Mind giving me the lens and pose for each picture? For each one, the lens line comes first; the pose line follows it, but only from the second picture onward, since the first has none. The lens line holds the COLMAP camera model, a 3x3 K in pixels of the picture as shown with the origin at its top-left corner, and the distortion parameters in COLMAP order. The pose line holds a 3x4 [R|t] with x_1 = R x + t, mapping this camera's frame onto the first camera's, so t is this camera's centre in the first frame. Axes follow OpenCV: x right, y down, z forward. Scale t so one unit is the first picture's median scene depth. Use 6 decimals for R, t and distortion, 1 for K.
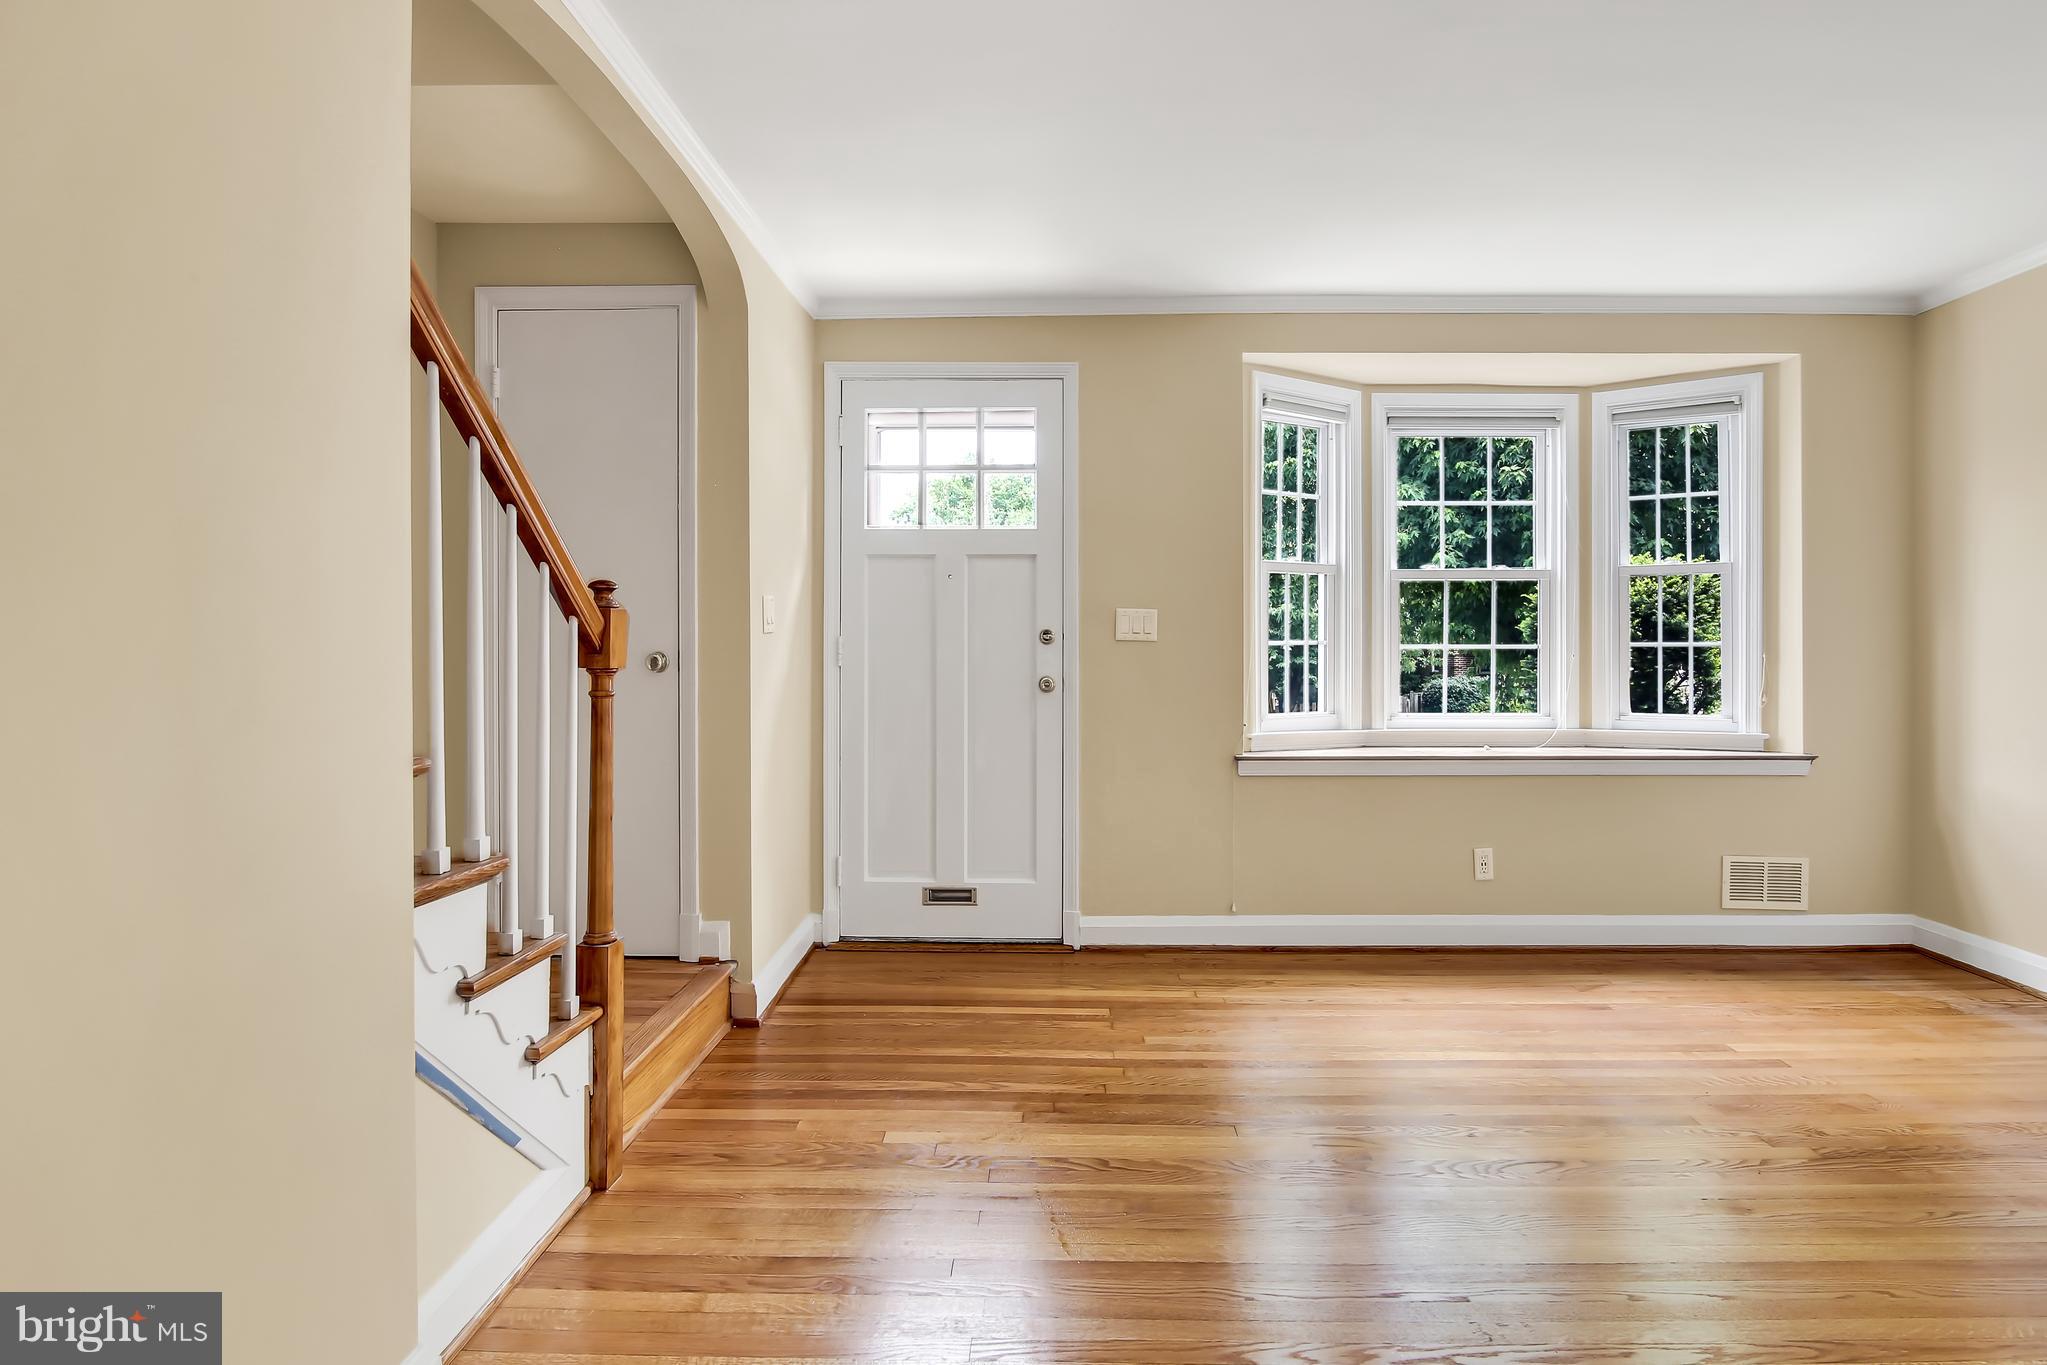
lens RADIAL K [[991.4, 0, 1035.0], [0, 991.4, 642.8], [0, 0, 1]] dist [-0.009570, 0.000642]
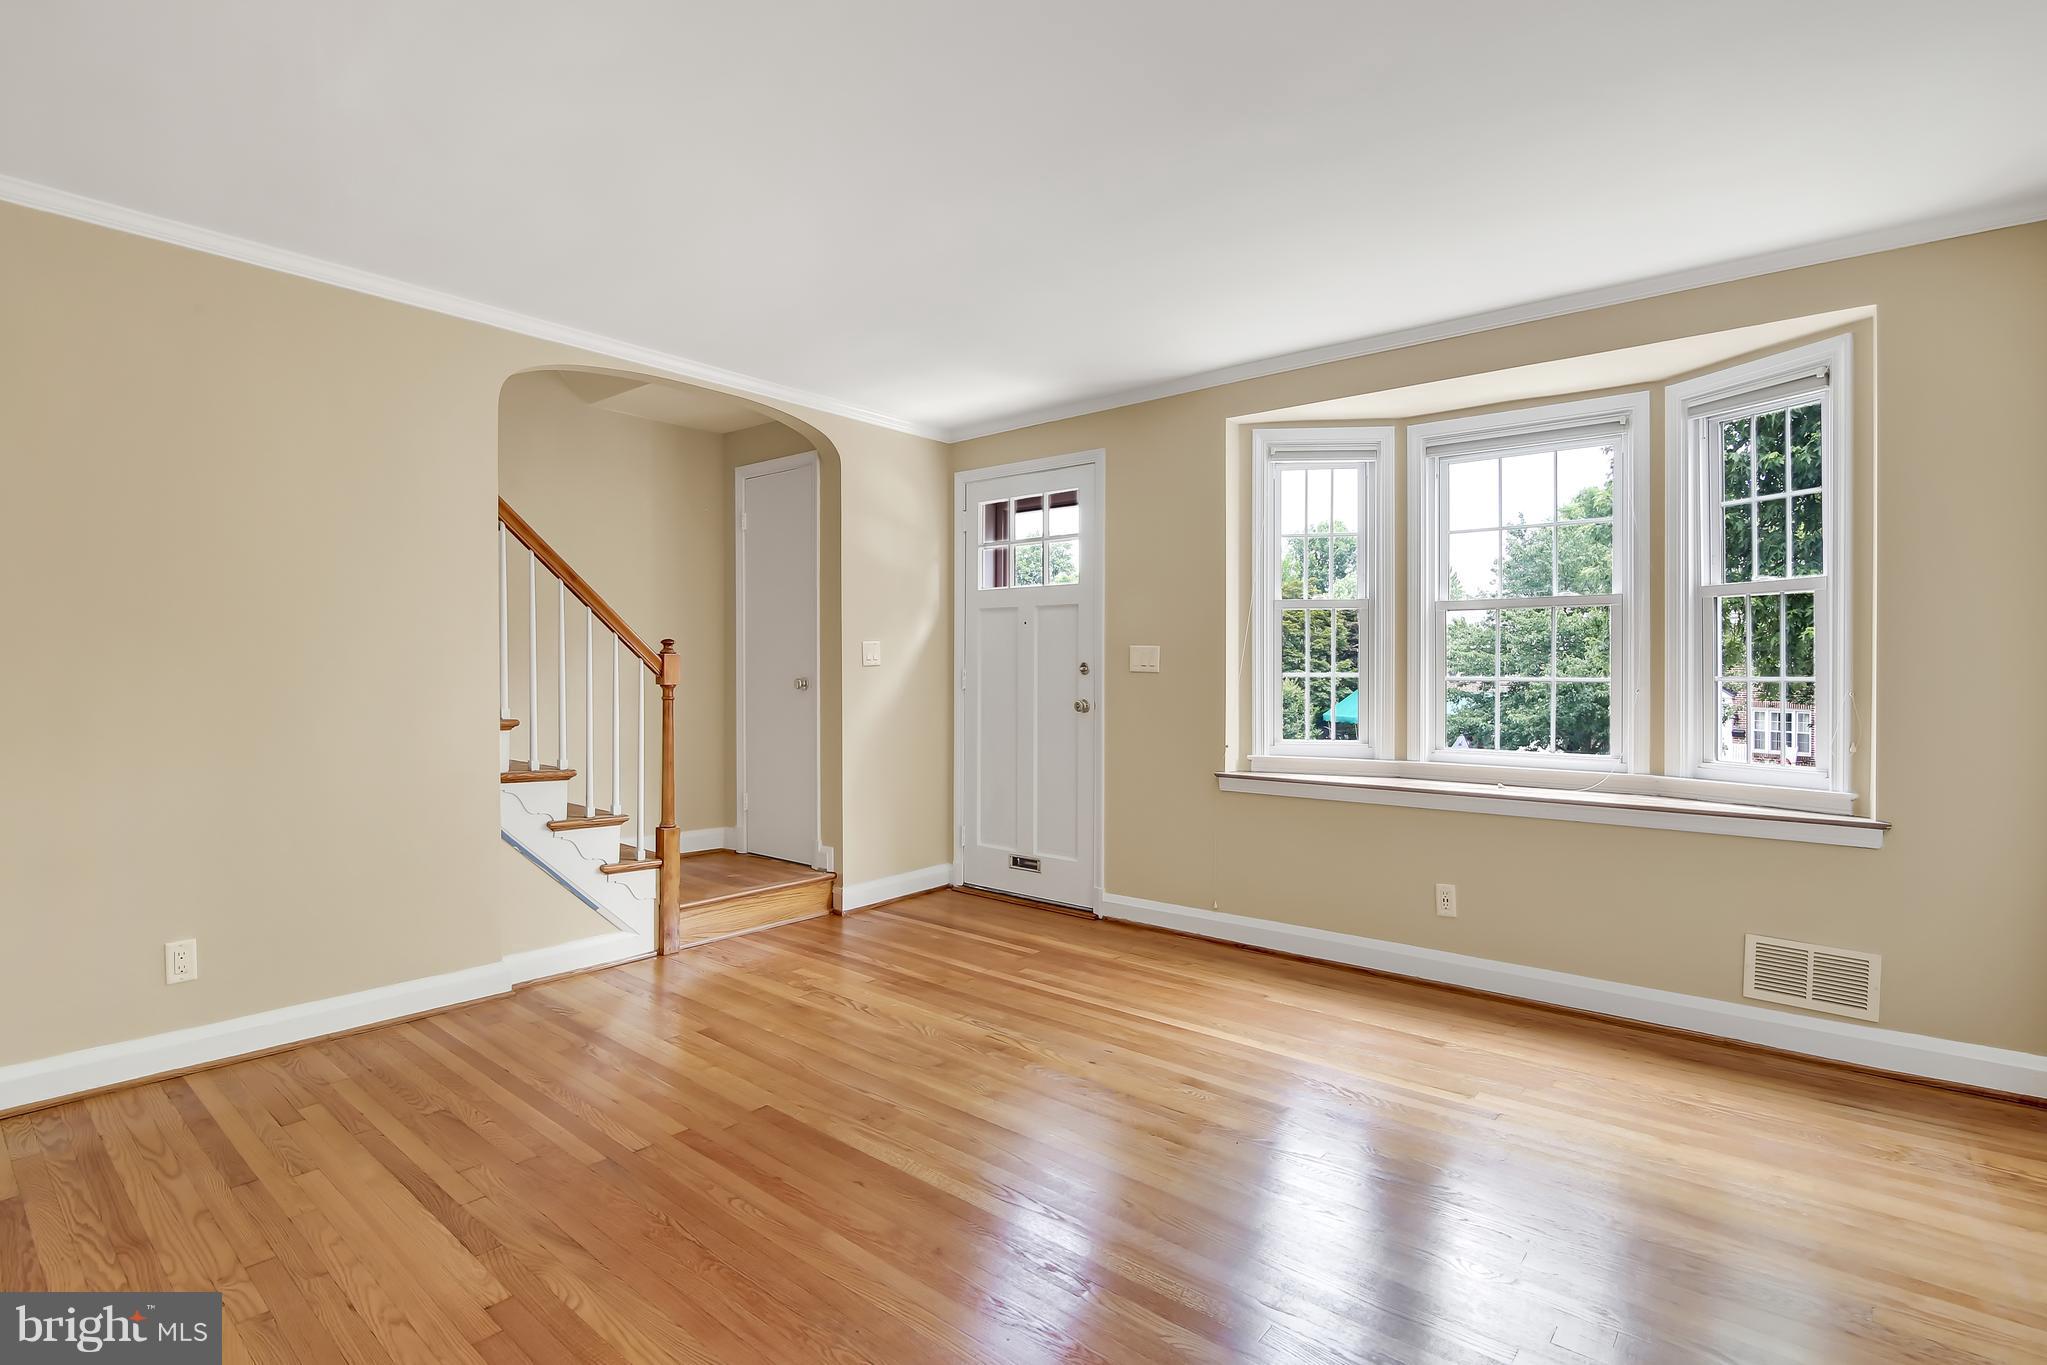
lens RADIAL K [[991.4, 0, 1025.7], [0, 991.4, 680.3], [0, 0, 1]] dist [-0.009570, 0.000642]
pose [[0.771126, 0.008464, -0.636626, 0.758456], [-0.003496, 0.999953, 0.009059, -0.002402], [0.636672, -0.004760, 0.771120, -0.023829]]
